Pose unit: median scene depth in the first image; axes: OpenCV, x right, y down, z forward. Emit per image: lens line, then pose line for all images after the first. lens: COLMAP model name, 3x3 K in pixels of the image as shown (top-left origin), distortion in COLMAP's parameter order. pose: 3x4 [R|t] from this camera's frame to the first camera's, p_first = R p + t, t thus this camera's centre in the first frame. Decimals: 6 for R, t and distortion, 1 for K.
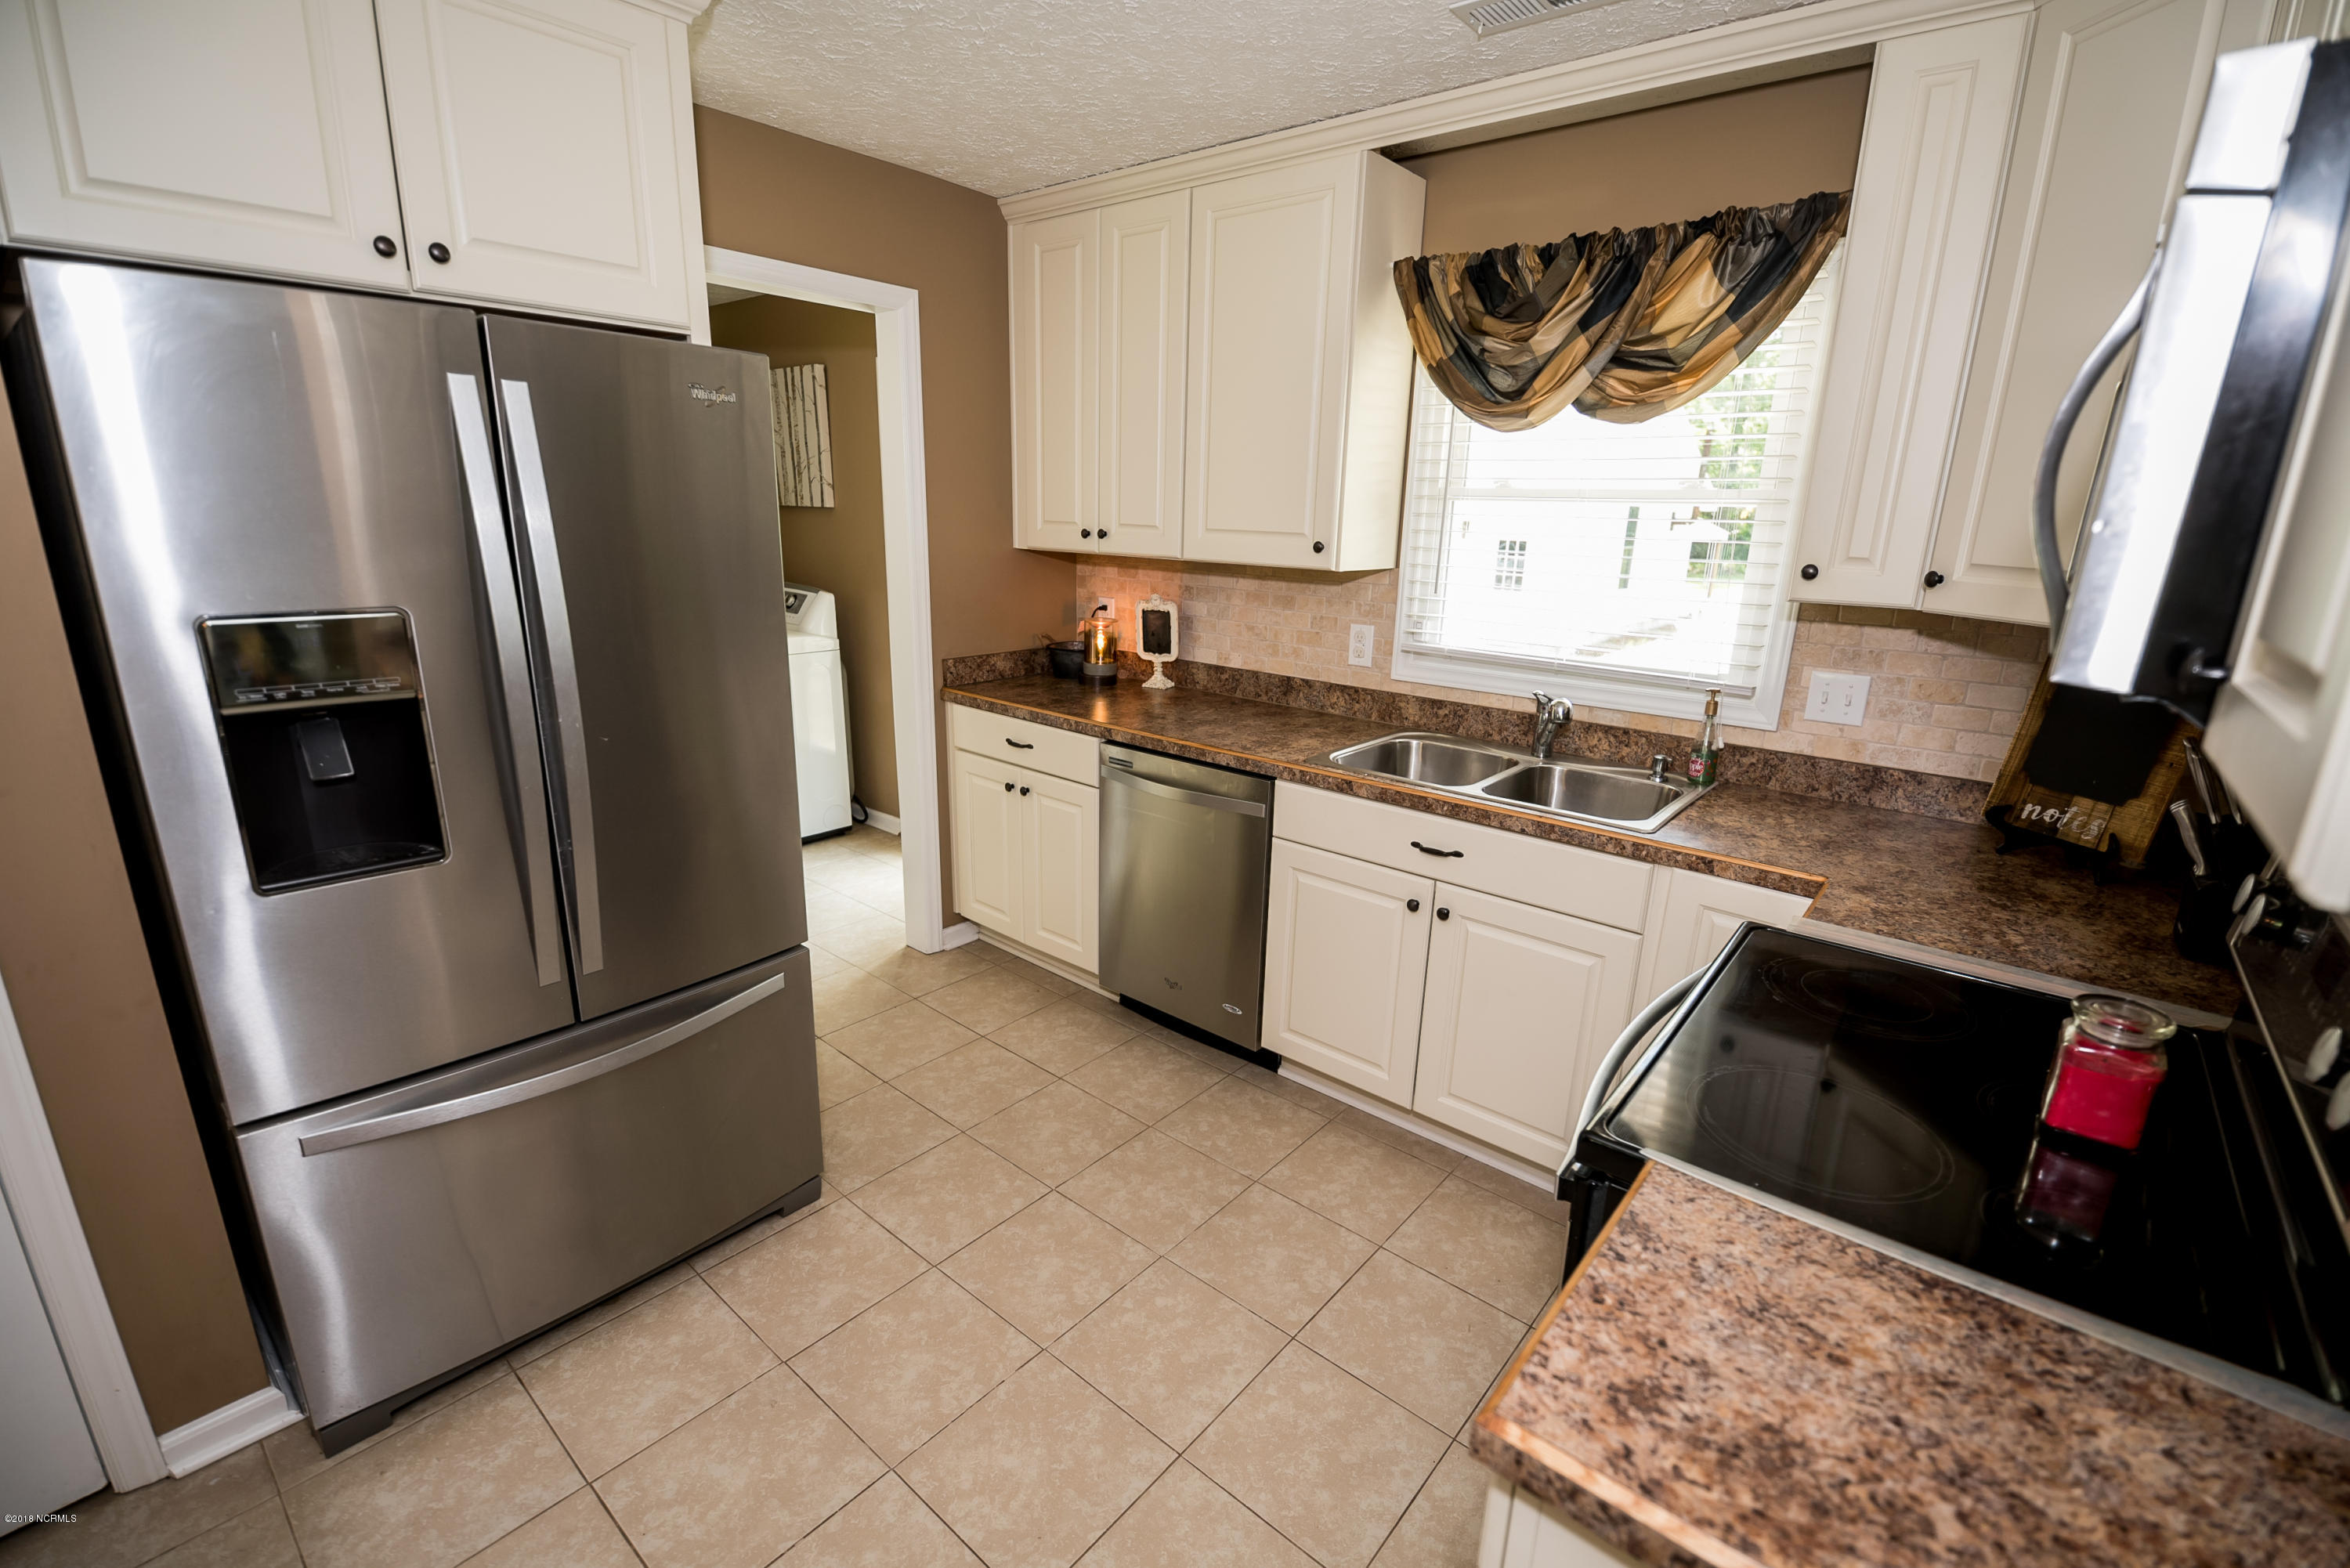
lens RADIAL K [[1024.3, 0, 1173.7], [0, 1024.3, 794.5], [0, 0, 1]] dist [-0.012156, -0.003563]
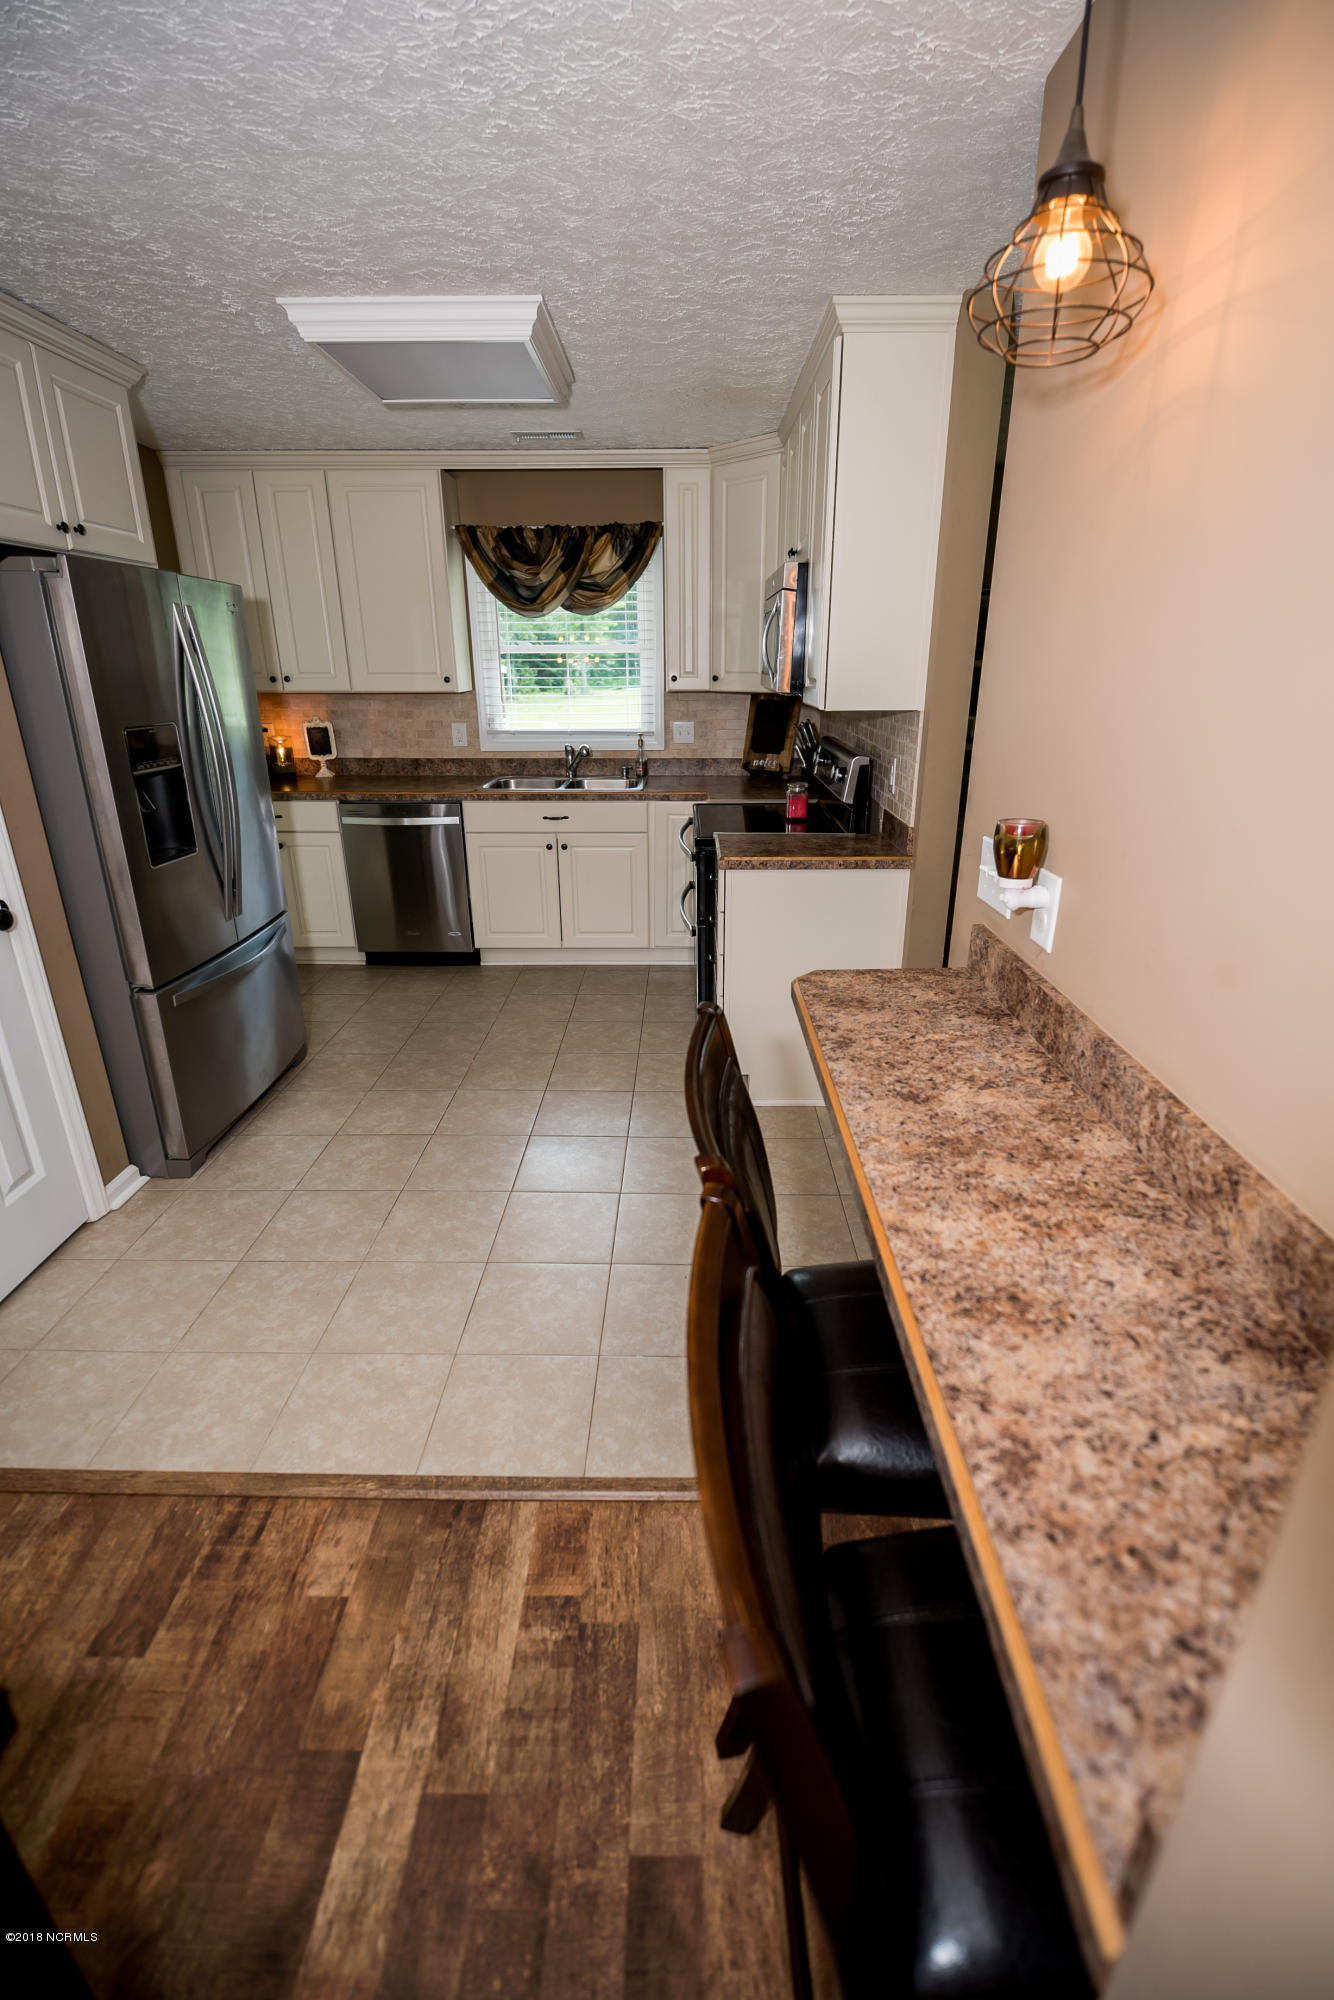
lens RADIAL K [[871.9, 0, 684.6], [0, 871.9, 987.6], [0, 0, 1]] dist [-0.012156, -0.003563]
pose [[0.765350, -0.250924, 0.592686, -0.678757], [0.194322, 0.967985, 0.158880, 0.153353], [-0.613578, -0.006427, 0.789608, -0.597581]]
